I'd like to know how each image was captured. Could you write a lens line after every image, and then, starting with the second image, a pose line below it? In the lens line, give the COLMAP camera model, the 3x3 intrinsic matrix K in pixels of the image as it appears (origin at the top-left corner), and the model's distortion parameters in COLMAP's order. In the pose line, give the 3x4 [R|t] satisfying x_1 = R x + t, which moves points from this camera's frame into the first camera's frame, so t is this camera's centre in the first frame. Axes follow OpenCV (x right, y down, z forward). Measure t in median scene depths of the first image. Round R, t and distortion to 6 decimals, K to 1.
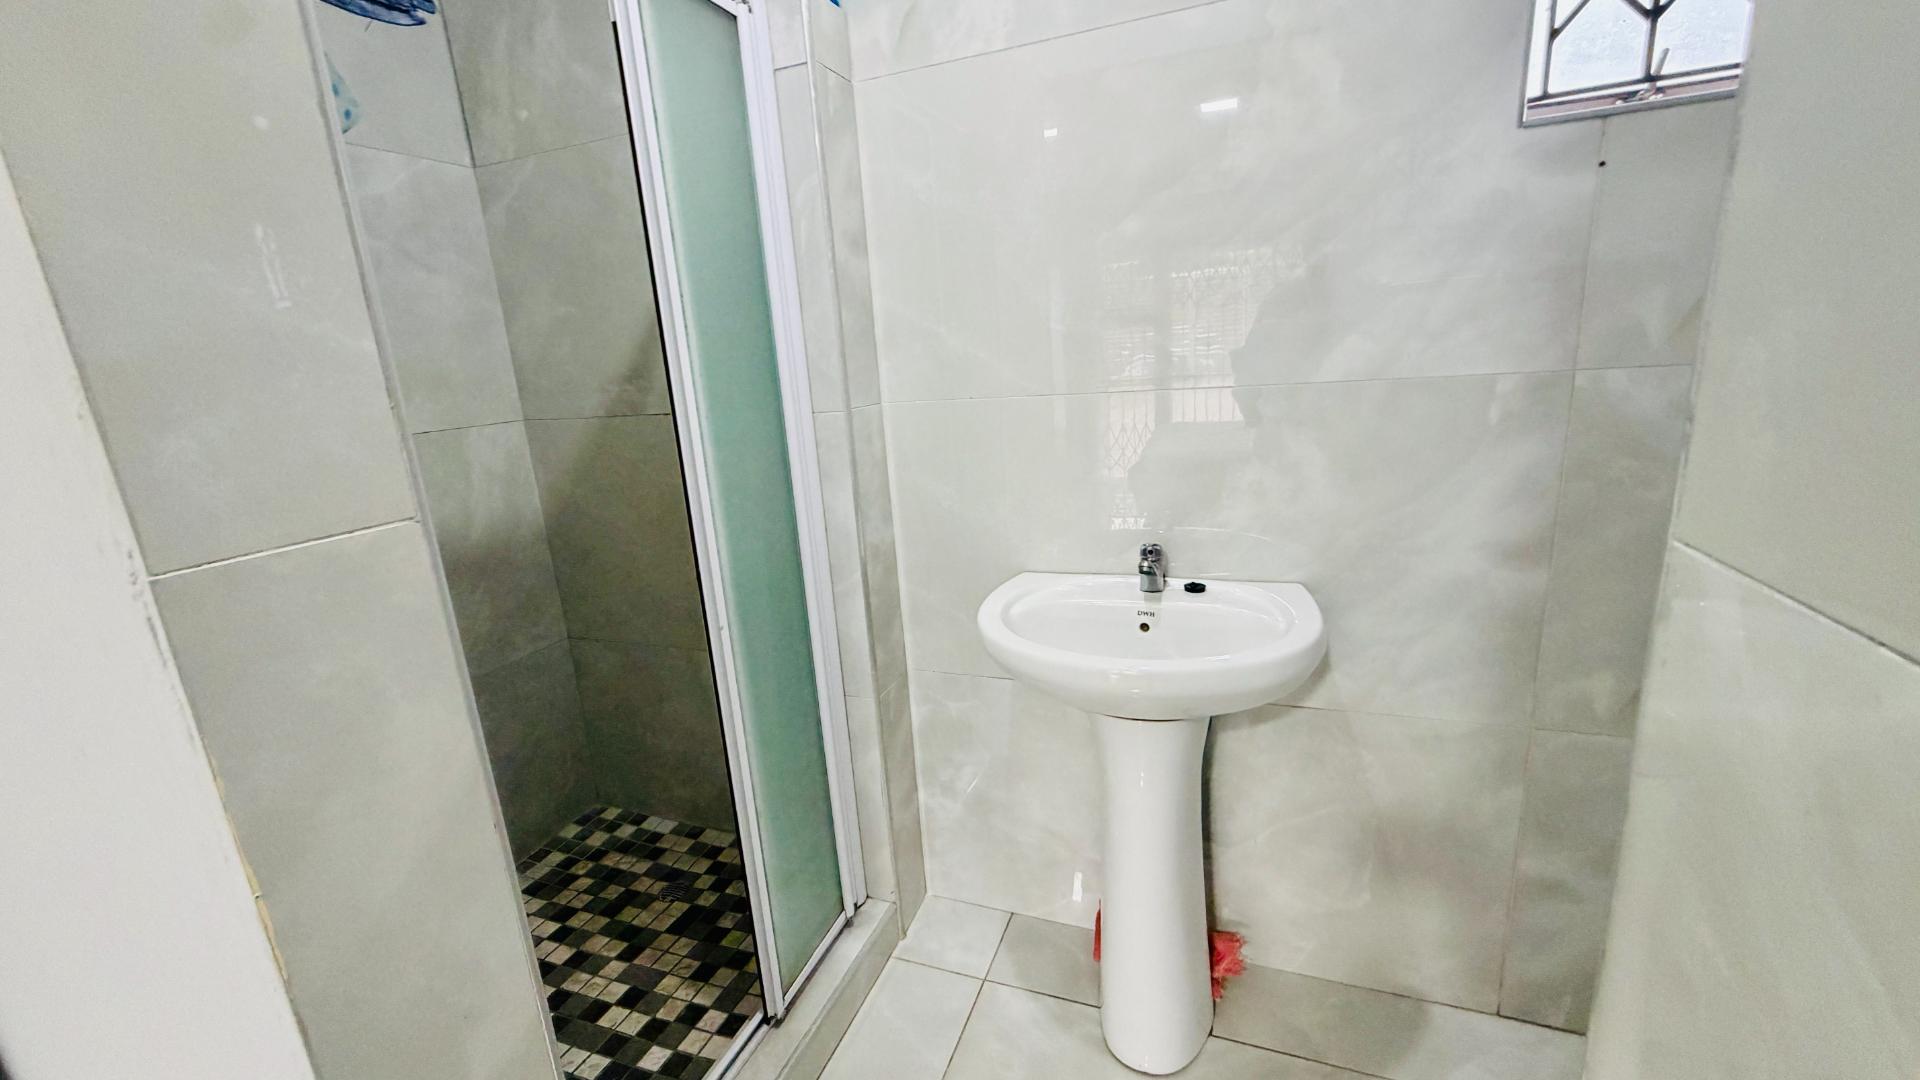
lens RADIAL K [[764.7, 0, 954.5], [0, 764.7, 540.1], [0, 0, 1]] dist [0.000130, 0.000170]
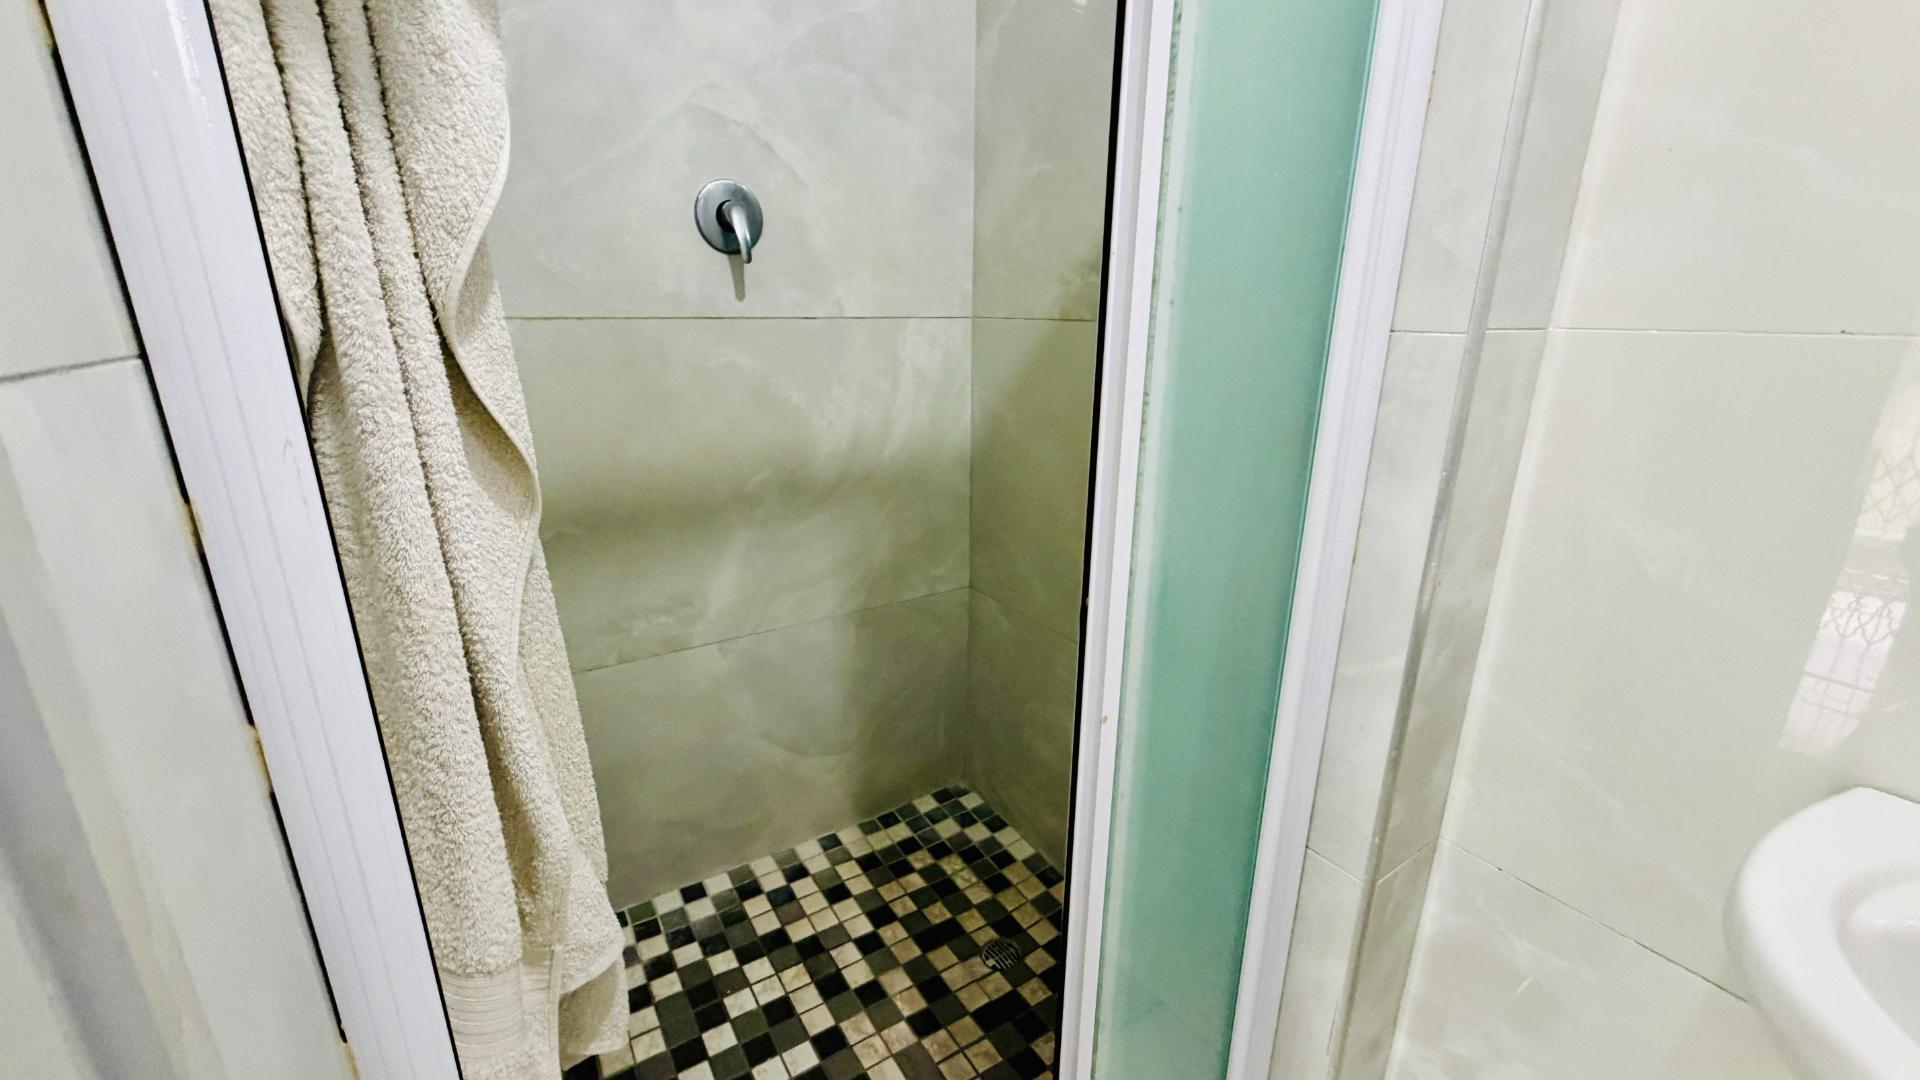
lens RADIAL K [[764.7, 0, 957.3], [0, 764.7, 538.9], [0, 0, 1]] dist [0.000130, 0.000170]
pose [[0.806974, 0.239138, -0.540005, -0.087572], [-0.200298, 0.970982, 0.130673, -0.033440], [0.555584, 0.002712, 0.831456, 0.335574]]
